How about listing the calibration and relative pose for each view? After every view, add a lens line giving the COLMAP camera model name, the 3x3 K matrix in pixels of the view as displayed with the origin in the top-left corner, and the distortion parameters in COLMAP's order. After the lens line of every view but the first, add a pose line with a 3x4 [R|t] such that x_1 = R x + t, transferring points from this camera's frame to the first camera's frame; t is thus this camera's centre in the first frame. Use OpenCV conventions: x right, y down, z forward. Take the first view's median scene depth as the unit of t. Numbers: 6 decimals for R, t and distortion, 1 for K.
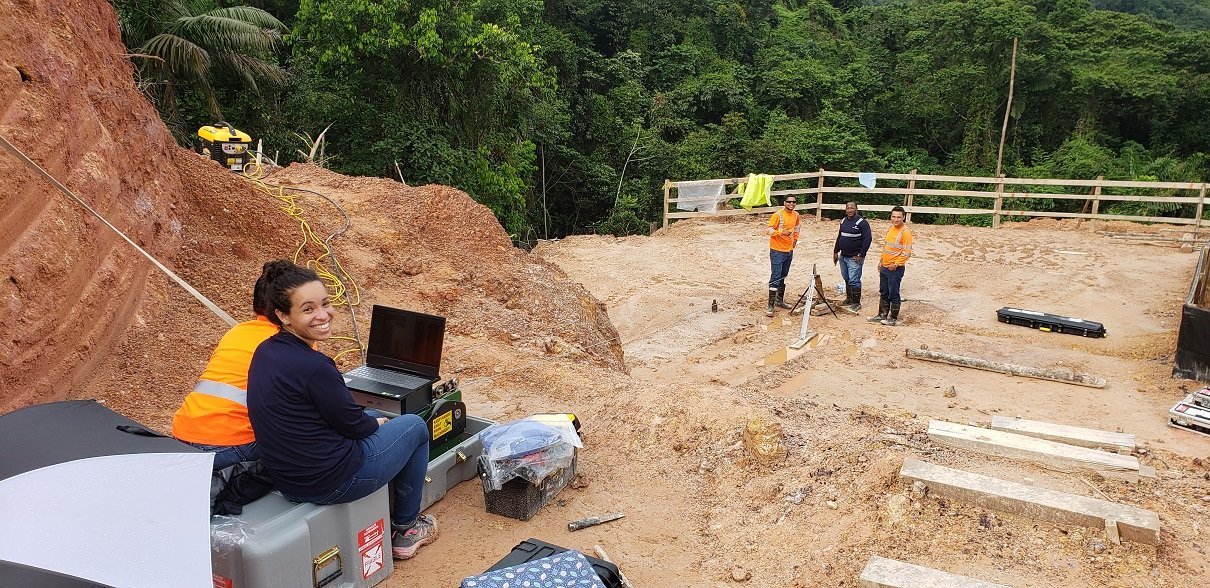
lens RADIAL K [[907.3, 0, 601.0], [0, 907.3, 321.1], [0, 0, 1]] dist [0.027350, 0.008108]
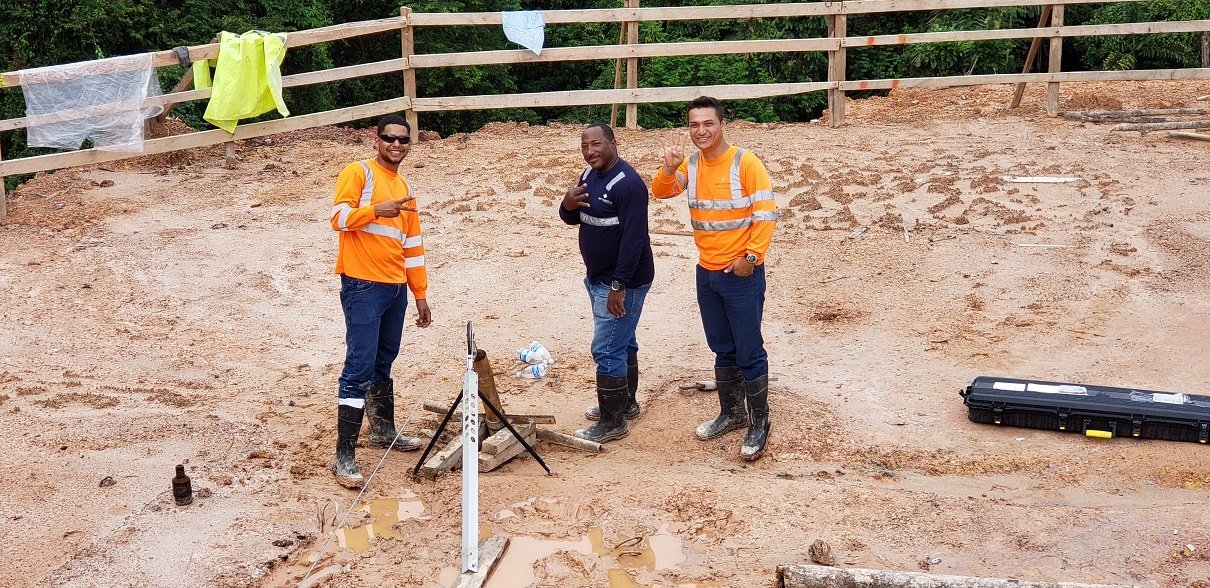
lens RADIAL K [[1924.9, 0, 505.4], [0, 1924.9, 293.6], [0, 0, 1]] dist [0.257695, -0.173023]
pose [[0.946840, -0.113809, 0.300901, 0.023935], [0.114799, 0.993284, 0.014451, -0.054976], [-0.300525, 0.020861, 0.953546, 0.214687]]
